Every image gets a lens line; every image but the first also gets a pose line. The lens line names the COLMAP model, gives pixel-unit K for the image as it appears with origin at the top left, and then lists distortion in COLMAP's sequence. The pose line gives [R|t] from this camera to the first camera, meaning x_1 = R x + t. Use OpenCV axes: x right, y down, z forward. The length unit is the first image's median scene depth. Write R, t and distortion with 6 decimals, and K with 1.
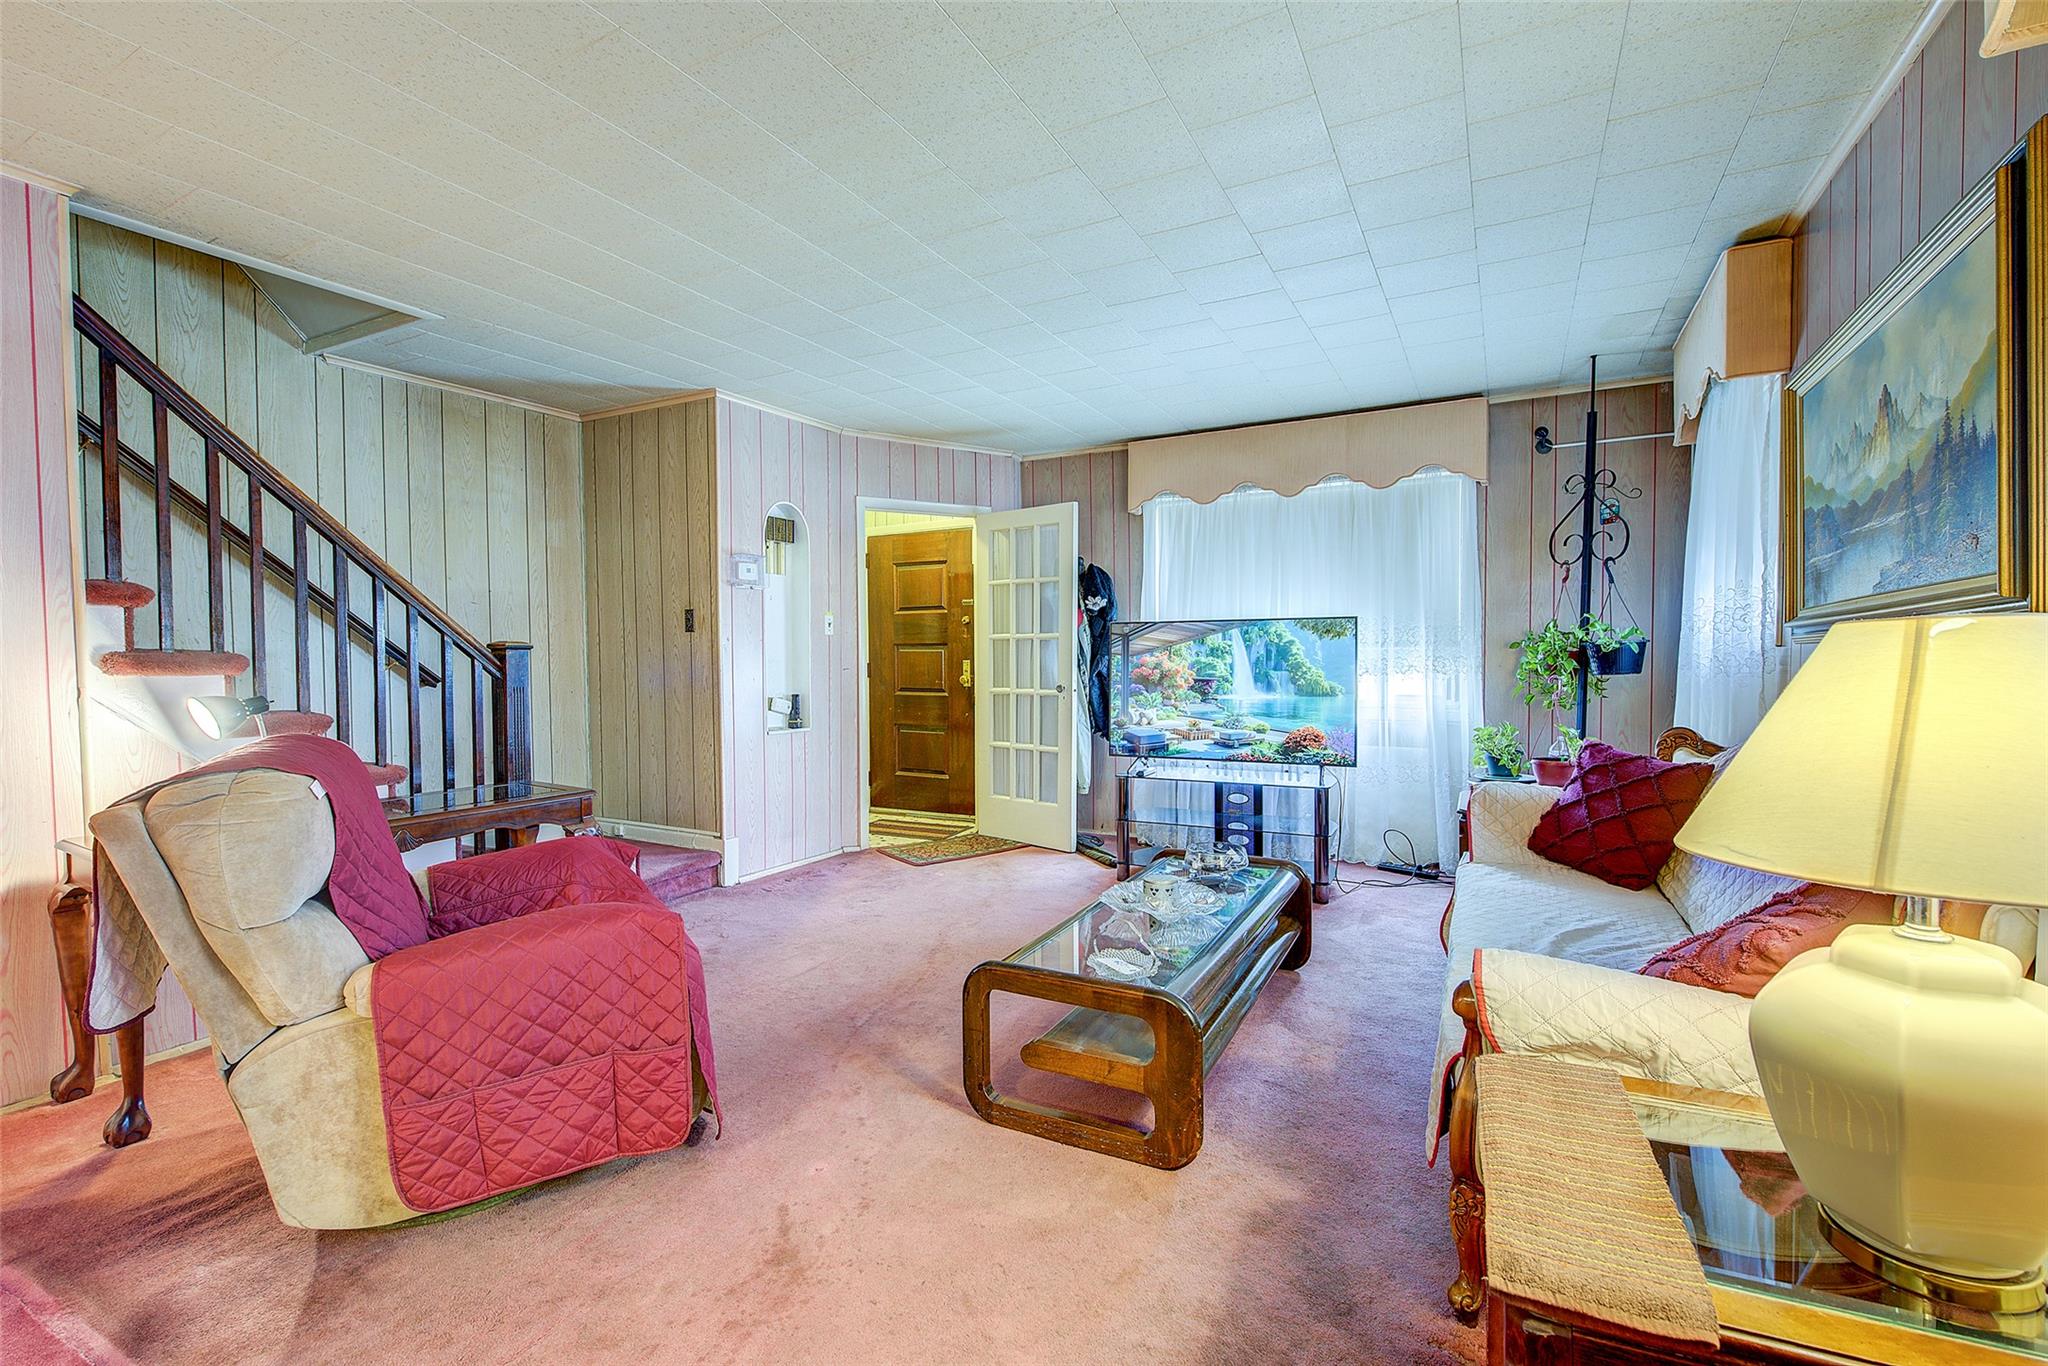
lens RADIAL K [[892.9, 0, 1026.5], [0, 892.9, 677.7], [0, 0, 1]] dist [0.003115, -0.002350]
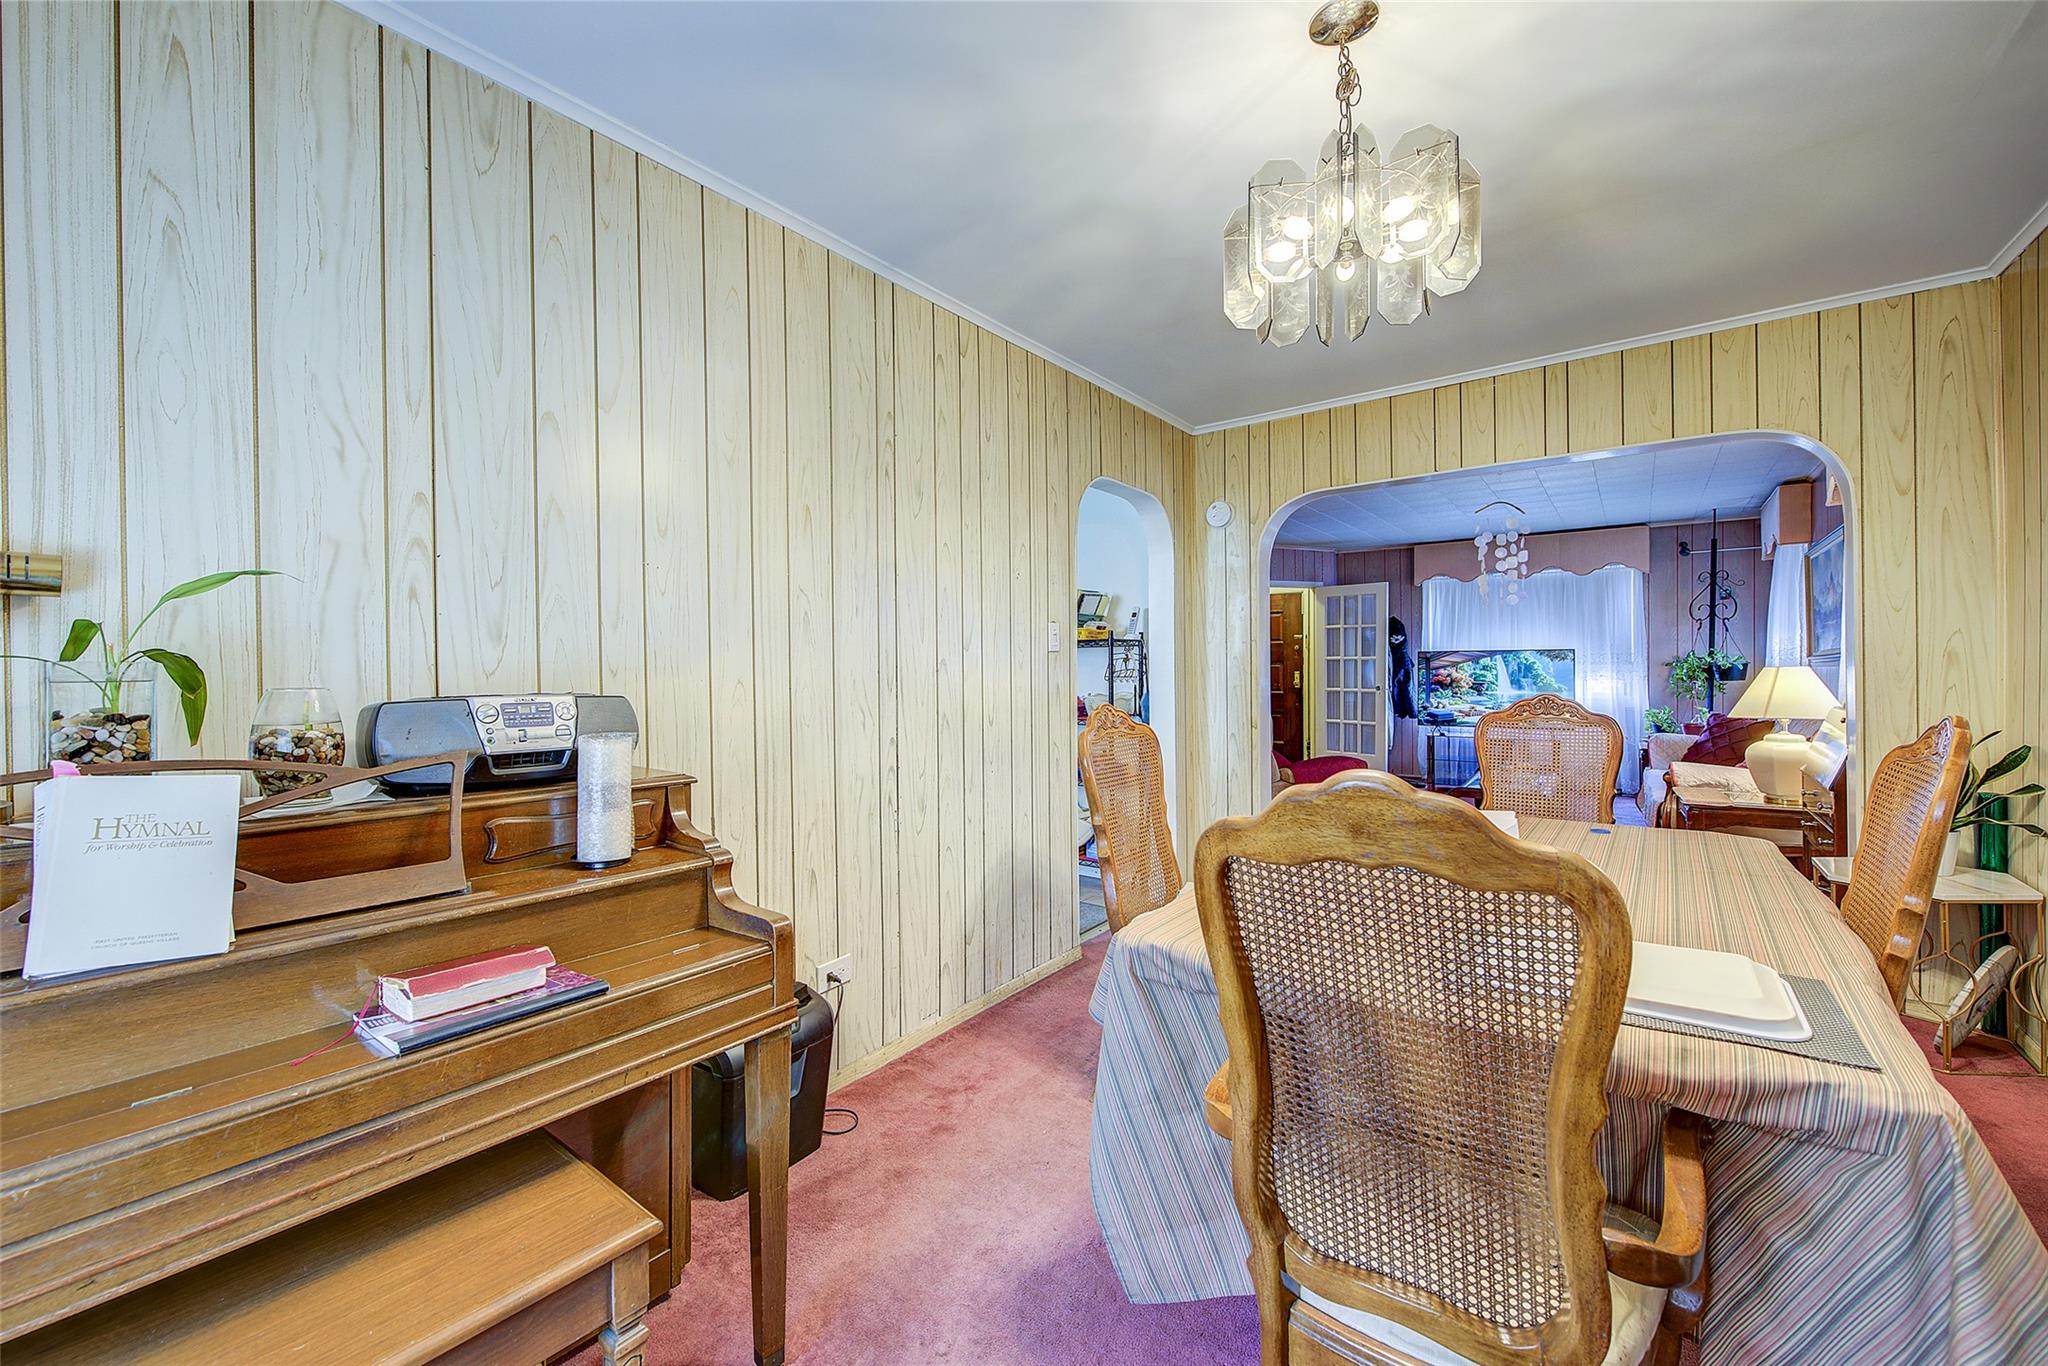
lens RADIAL K [[811.5, 0, 1014.4], [0, 811.5, 668.4], [0, 0, 1]] dist [0.002691, -0.002950]
pose [[0.987389, 0.000511, -0.158311, -0.487190], [-0.003653, 0.999802, -0.019555, 0.008244], [0.158270, 0.019886, 0.987196, -0.809110]]
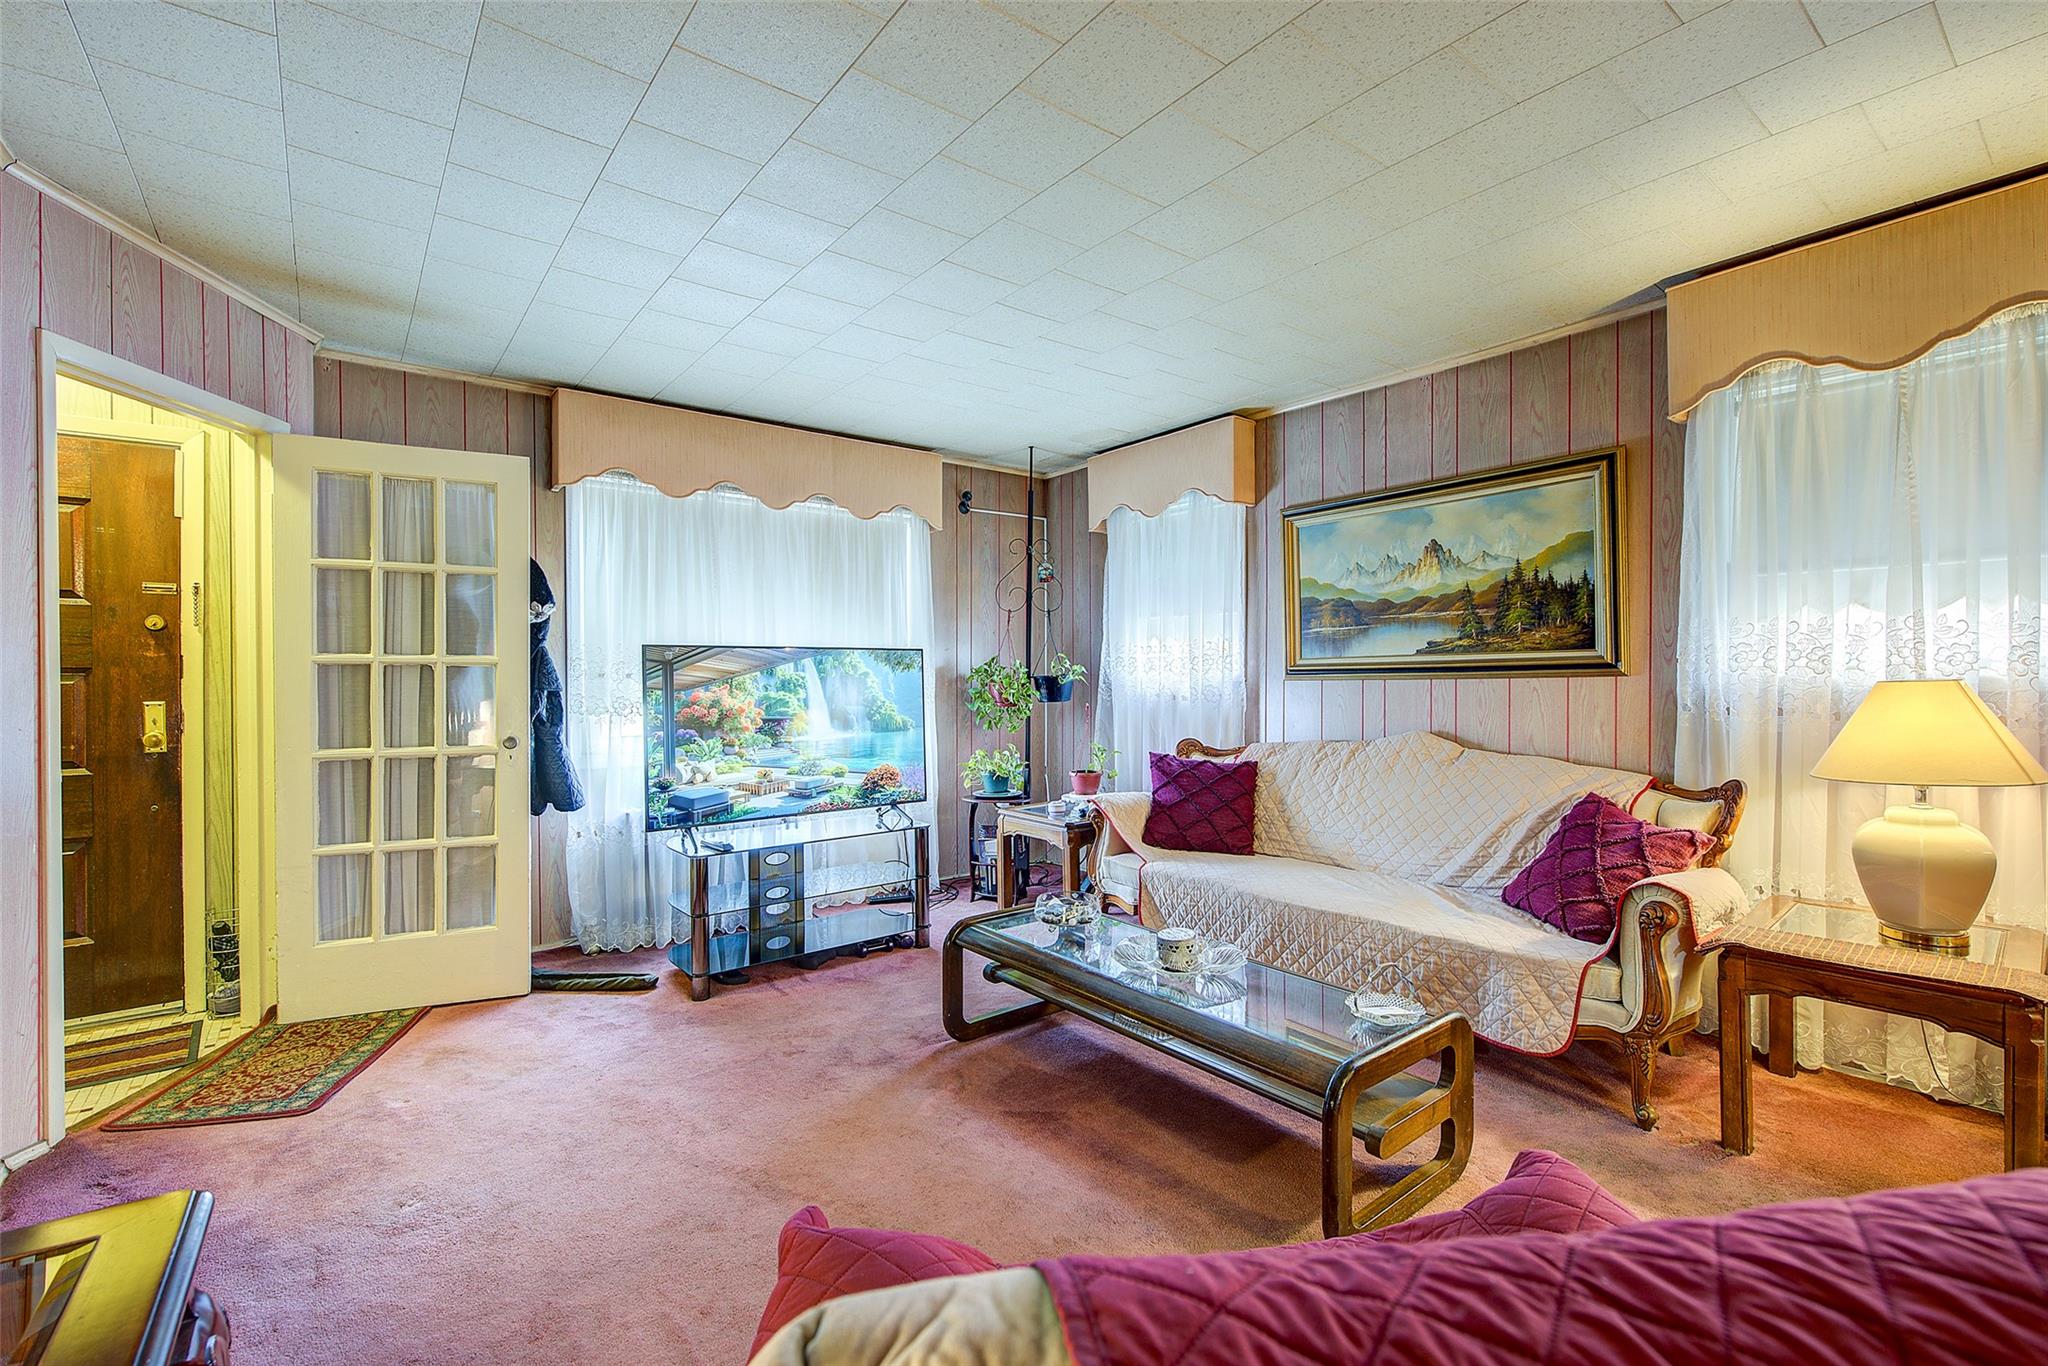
lens RADIAL K [[892.9, 0, 1029.0], [0, 892.9, 681.6], [0, 0, 1]] dist [0.003115, -0.002350]
pose [[0.402263, -0.002902, 0.915520, -0.466830], [0.024196, 0.999679, -0.007463, -0.020999], [-0.915204, 0.025154, 0.402204, 0.467637]]
